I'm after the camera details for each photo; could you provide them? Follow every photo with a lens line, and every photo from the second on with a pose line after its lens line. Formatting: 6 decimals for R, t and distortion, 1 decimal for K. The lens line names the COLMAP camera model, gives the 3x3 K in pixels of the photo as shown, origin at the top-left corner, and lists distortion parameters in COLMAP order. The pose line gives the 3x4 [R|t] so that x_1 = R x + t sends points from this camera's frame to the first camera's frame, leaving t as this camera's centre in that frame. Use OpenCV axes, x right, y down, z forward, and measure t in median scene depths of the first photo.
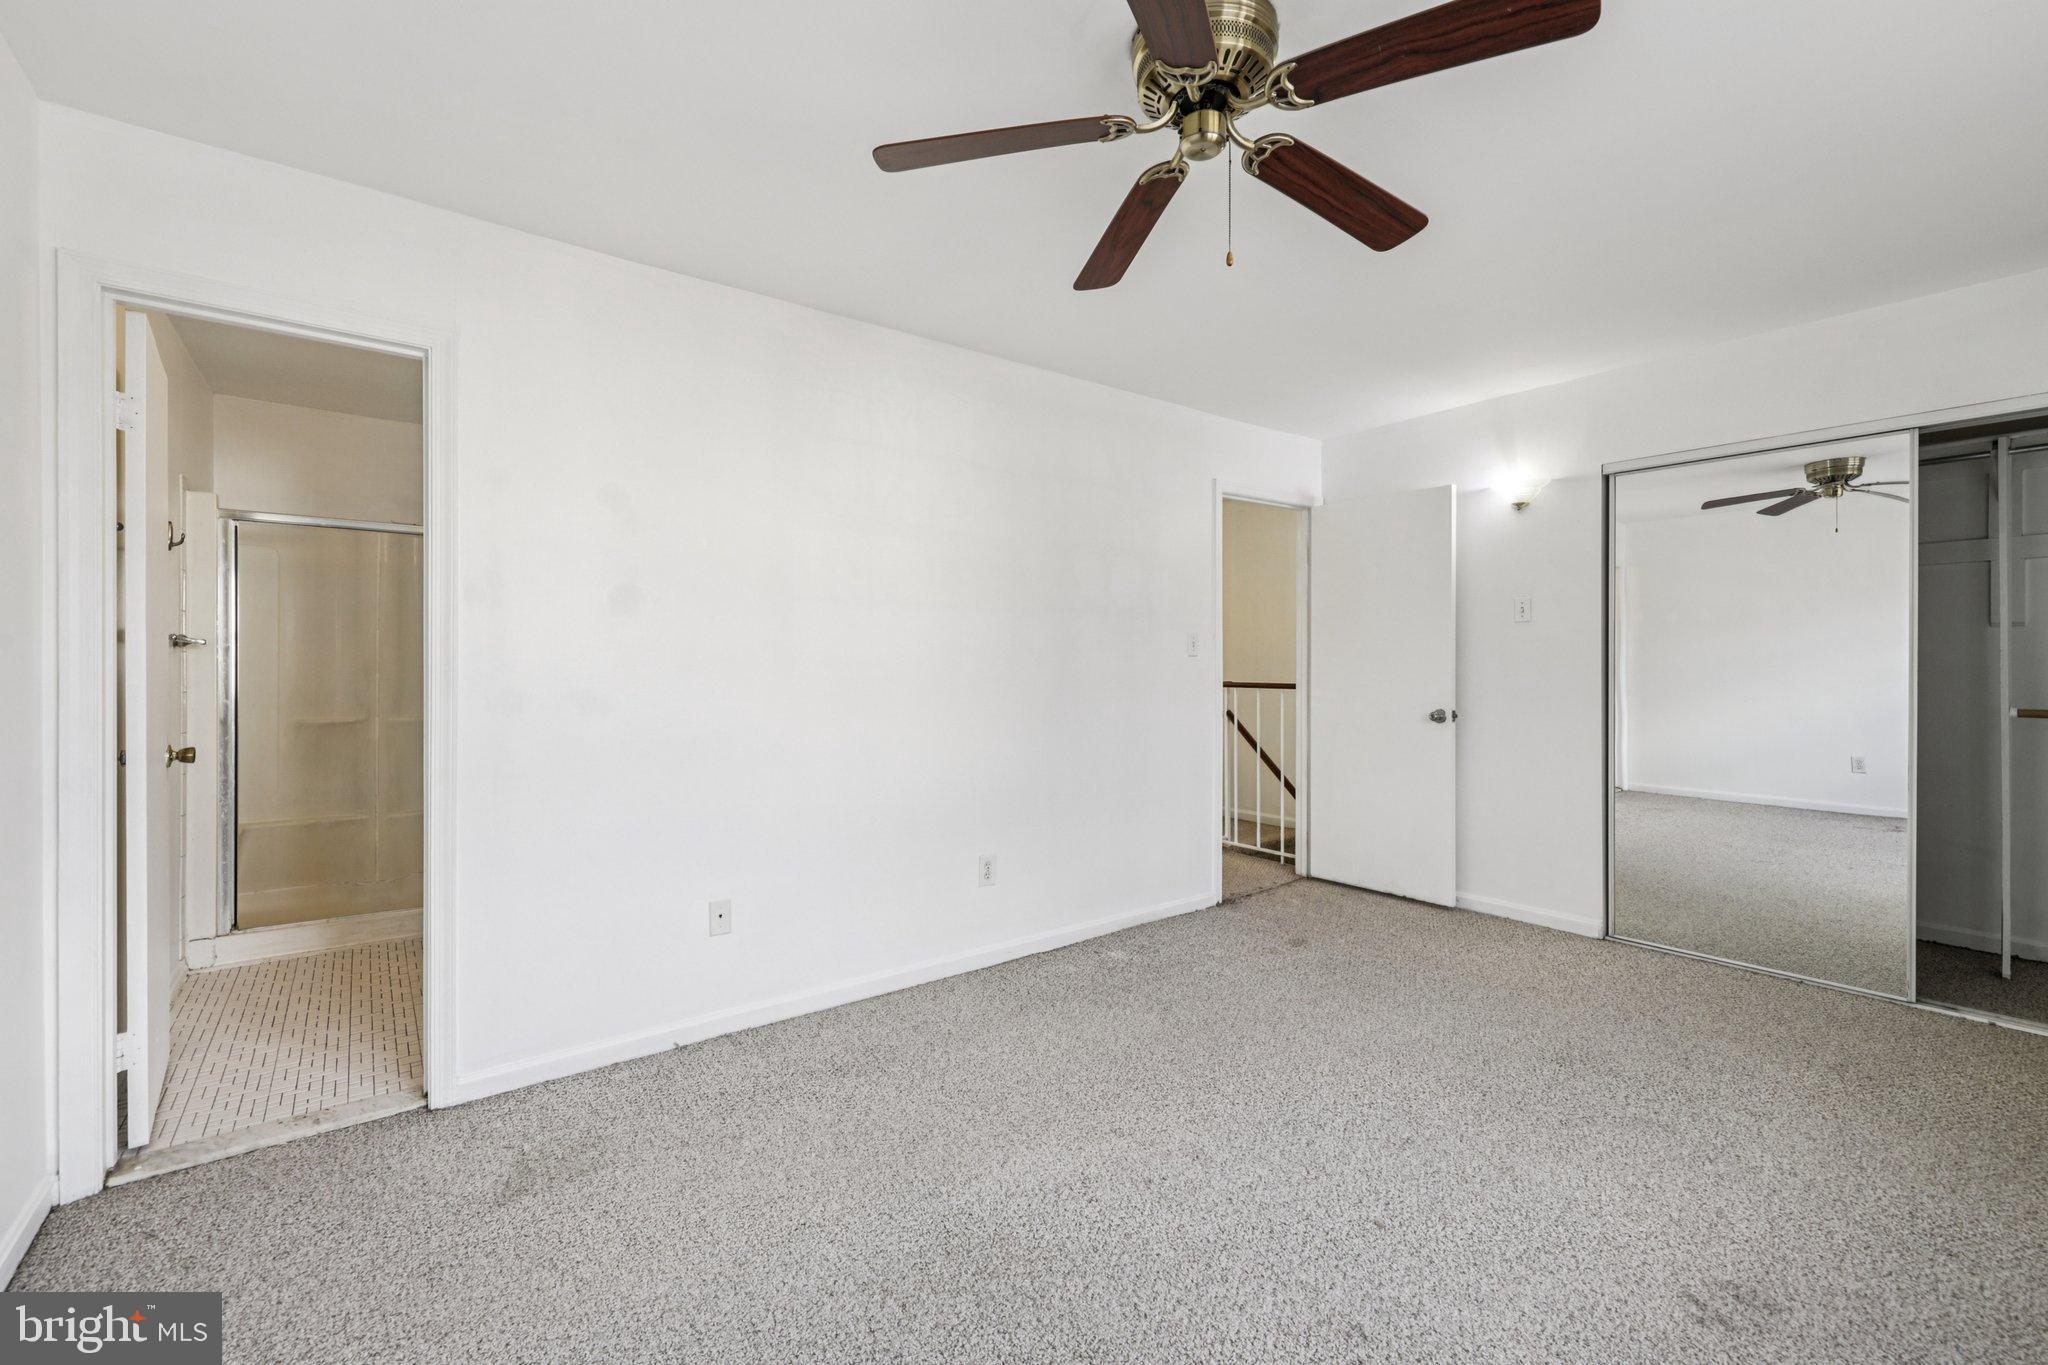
lens RADIAL K [[868.2, 0, 1028.0], [0, 868.2, 670.2], [0, 0, 1]] dist [-0.001930, -0.000324]
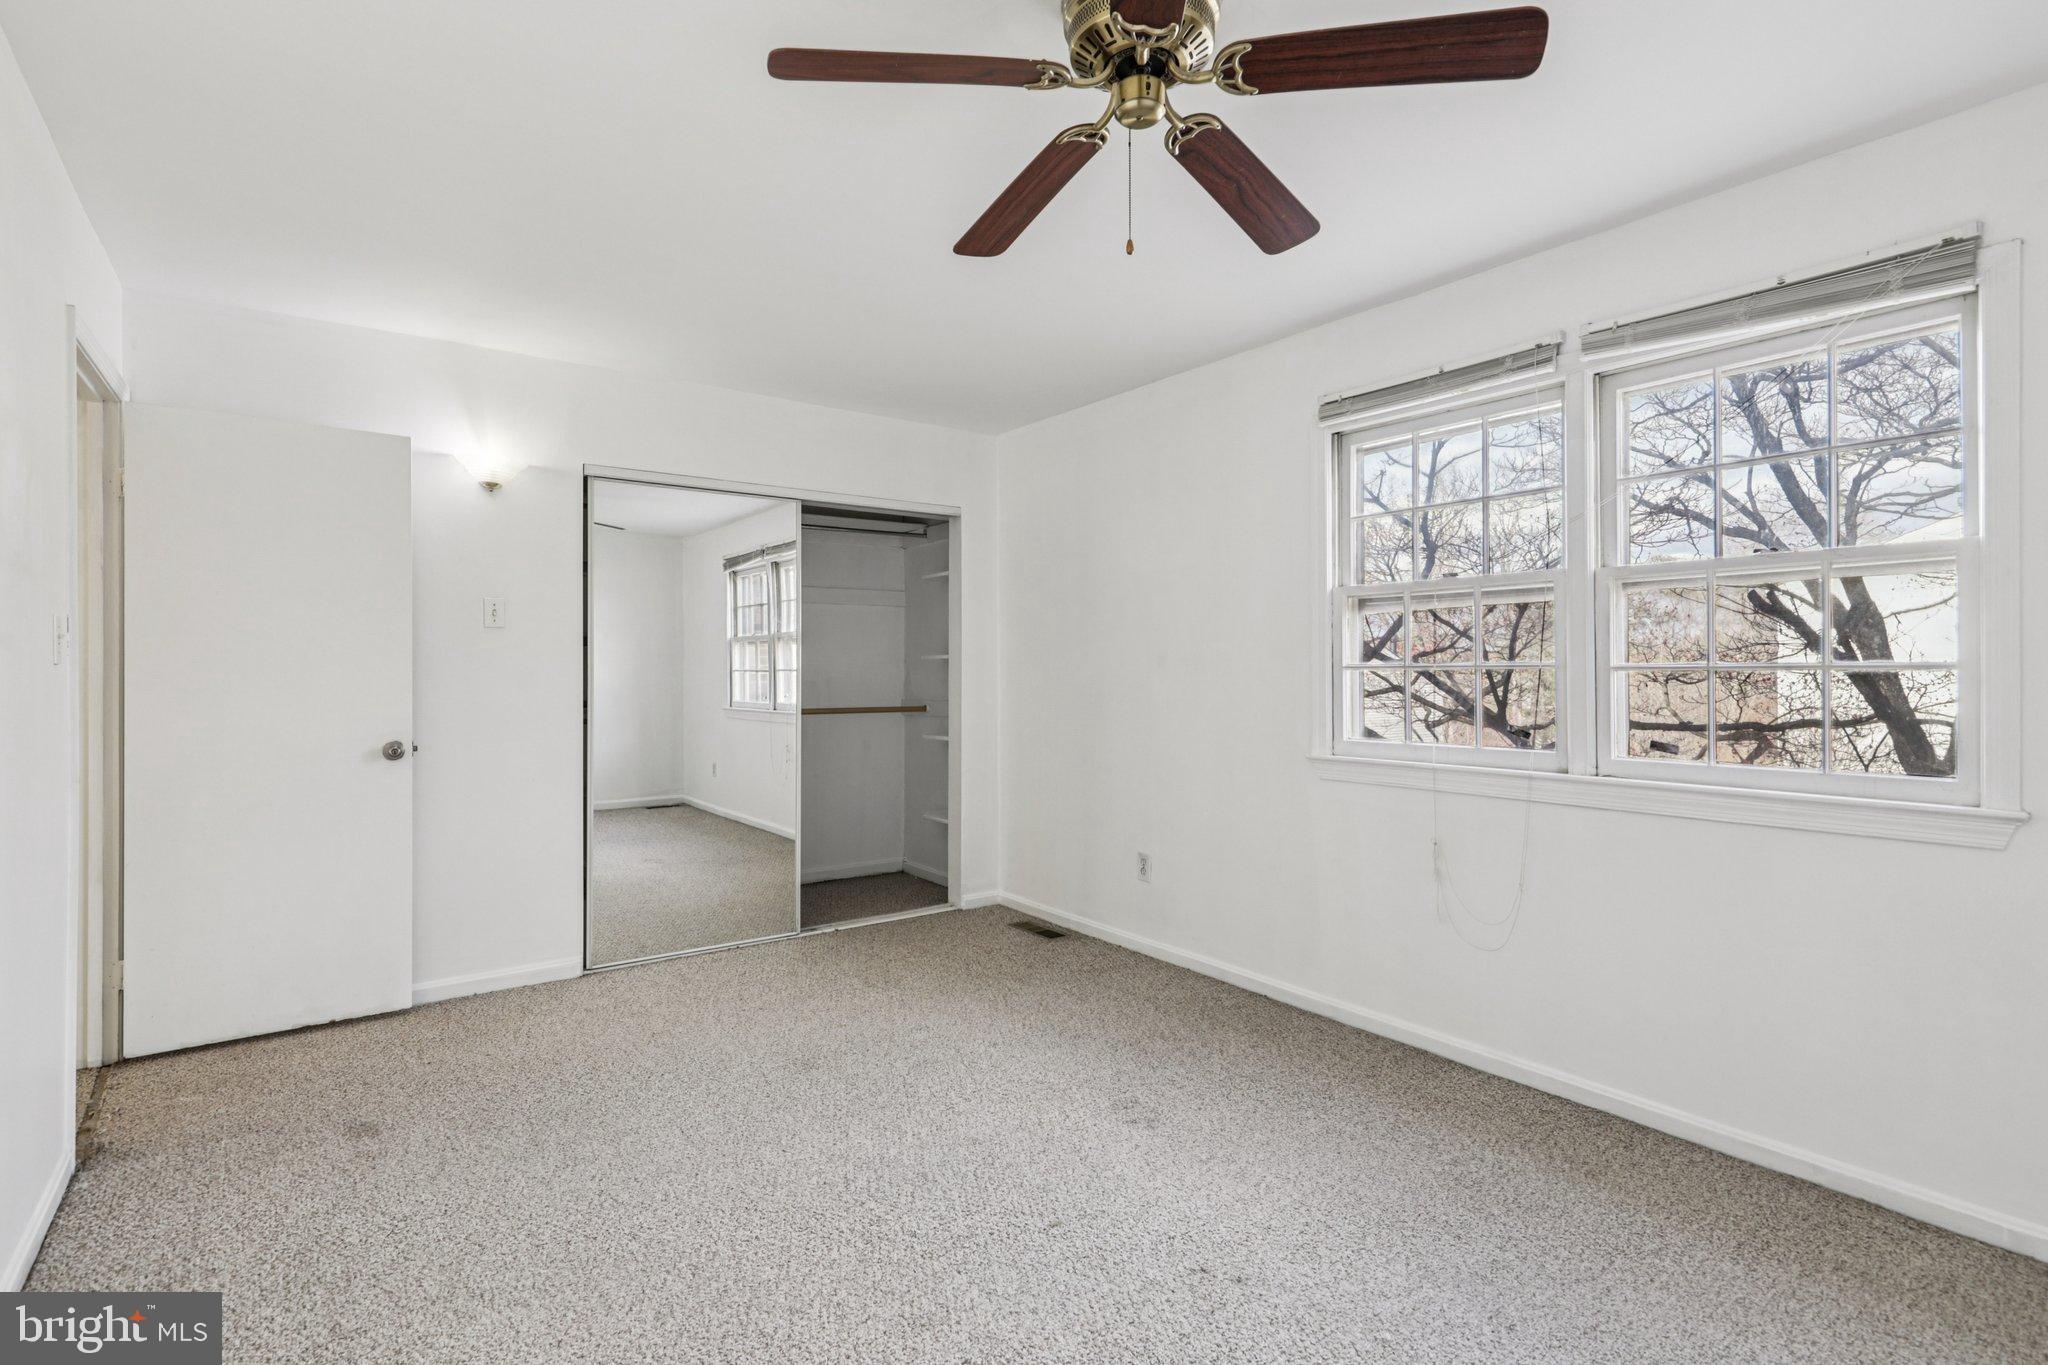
lens RADIAL K [[988.7, 0, 1025.4], [0, 988.7, 676.2], [0, 0, 1]] dist [0.013544, -0.000095]
pose [[0.015349, -0.003928, 0.999874, -0.397452], [0.009126, 0.999951, 0.003788, -0.009227], [-0.999841, 0.009067, 0.015384, 0.518472]]
